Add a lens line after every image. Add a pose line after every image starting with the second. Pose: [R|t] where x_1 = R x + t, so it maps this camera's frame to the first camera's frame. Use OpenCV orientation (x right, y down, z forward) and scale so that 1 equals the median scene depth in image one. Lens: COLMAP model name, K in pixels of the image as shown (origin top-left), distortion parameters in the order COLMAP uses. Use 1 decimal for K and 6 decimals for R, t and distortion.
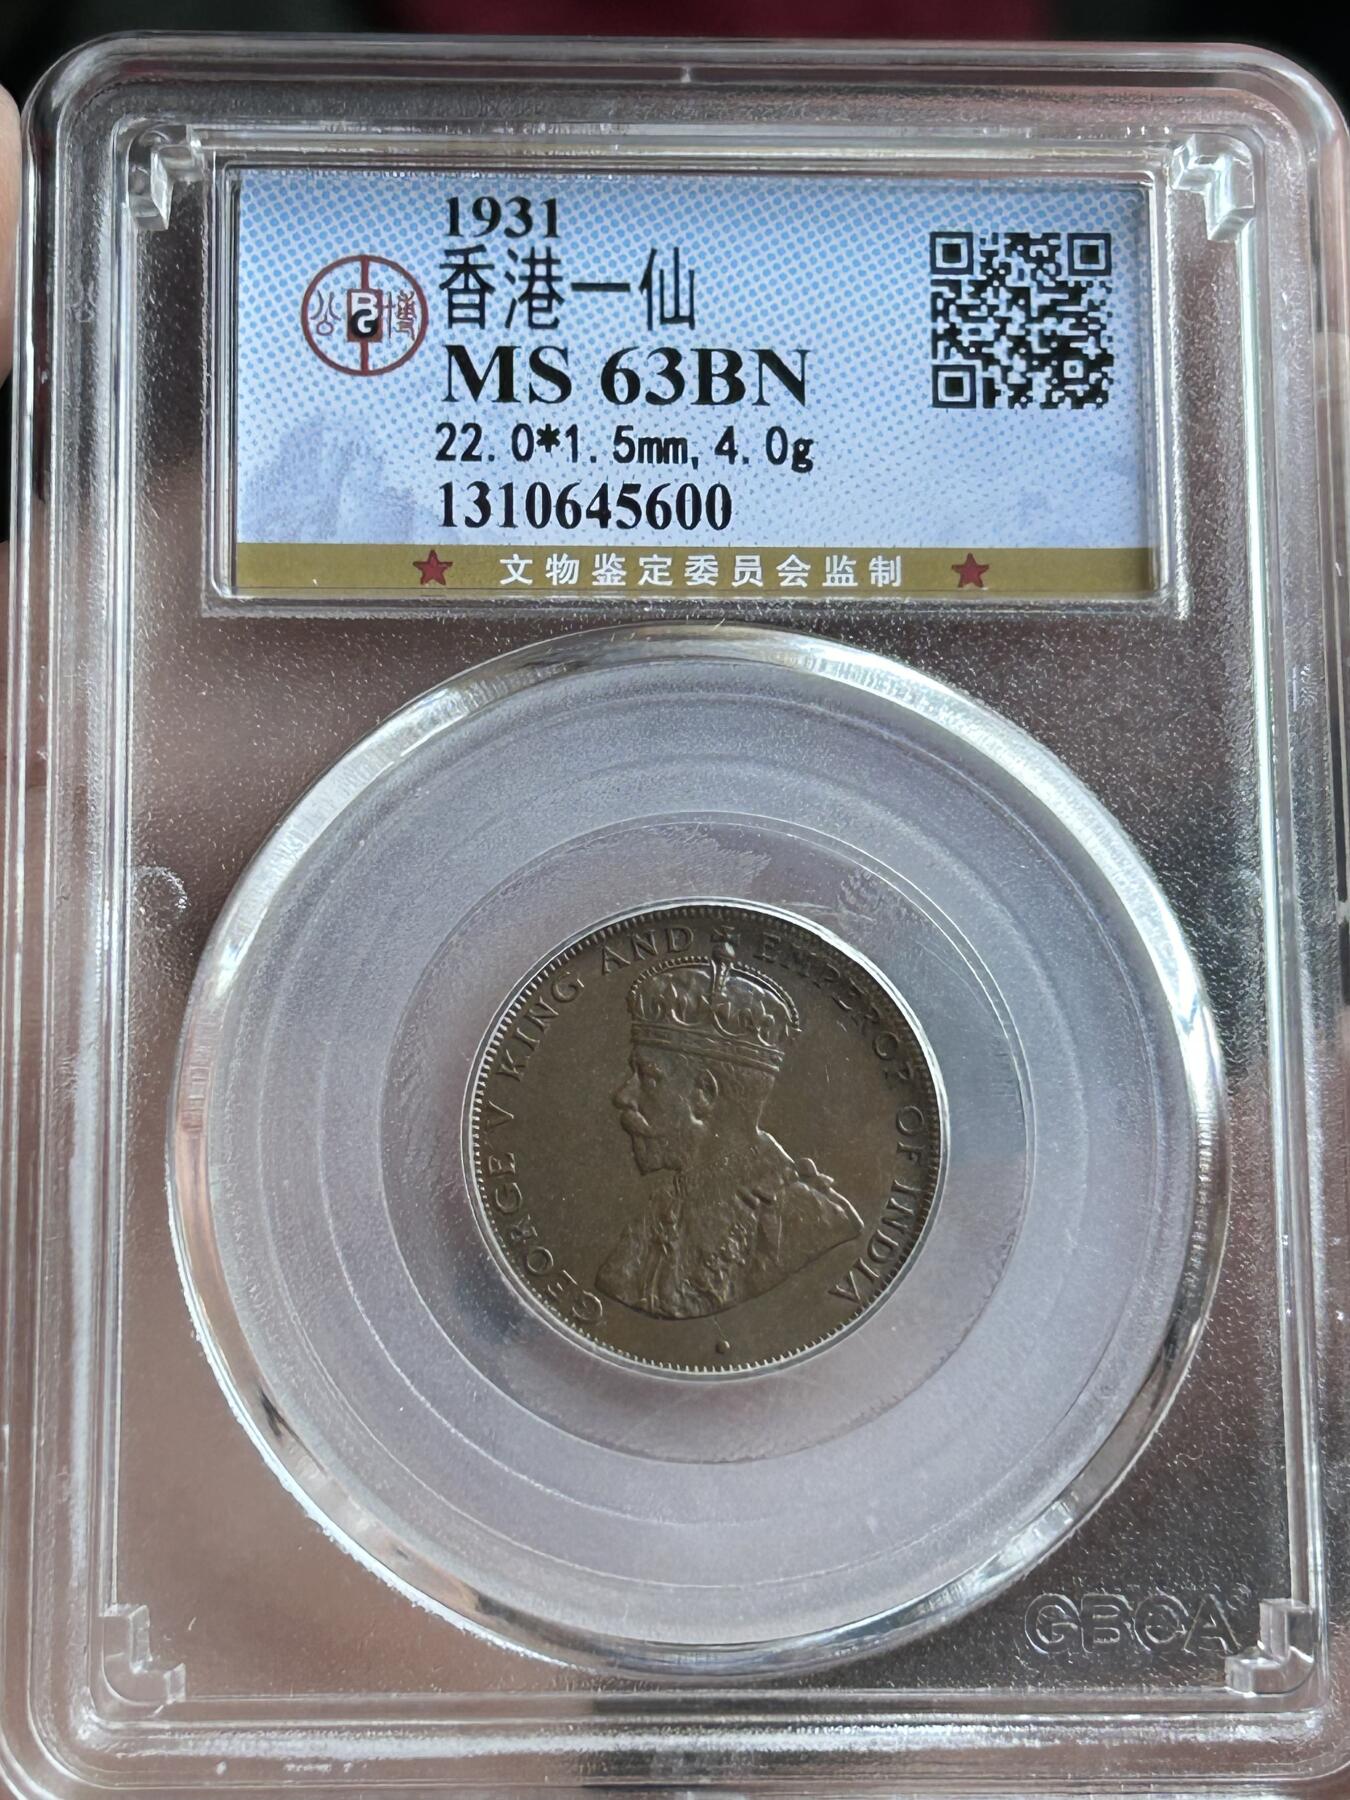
lens RADIAL K [[4024.3, 0, 671.5], [0, 4024.3, 885.3], [0, 0, 1]] dist [0.179159, 0.000000]
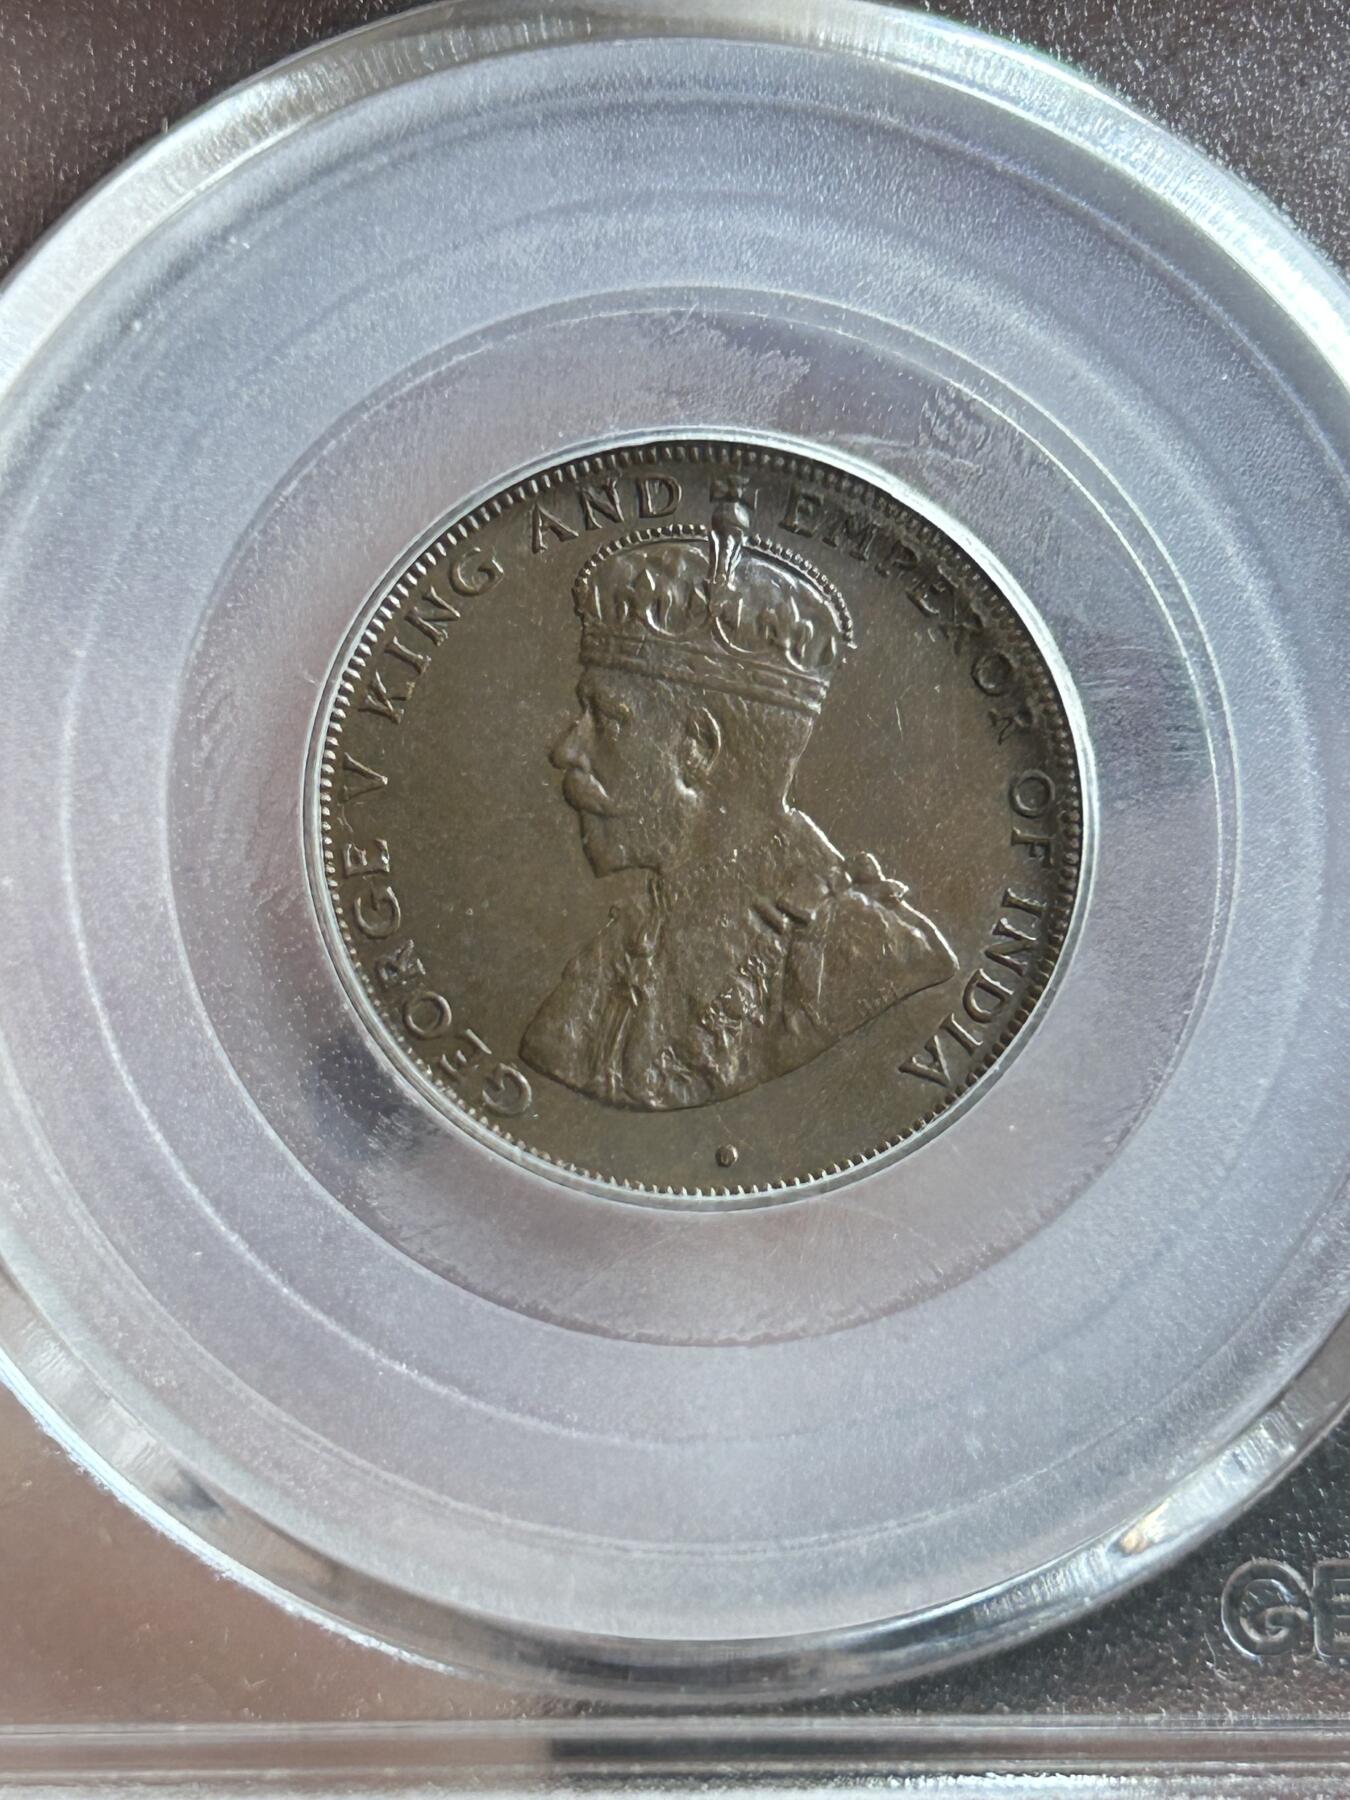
lens RADIAL K [[4024.3, 0, 670.7], [0, 4024.3, 911.5], [0, 0, 1]] dist [0.179159, 0.000000]
pose [[0.999729, 0.005345, 0.022673, -0.009954], [-0.005223, 0.999972, -0.005415, 0.080444], [-0.022702, 0.005295, 0.999728, 0.388741]]
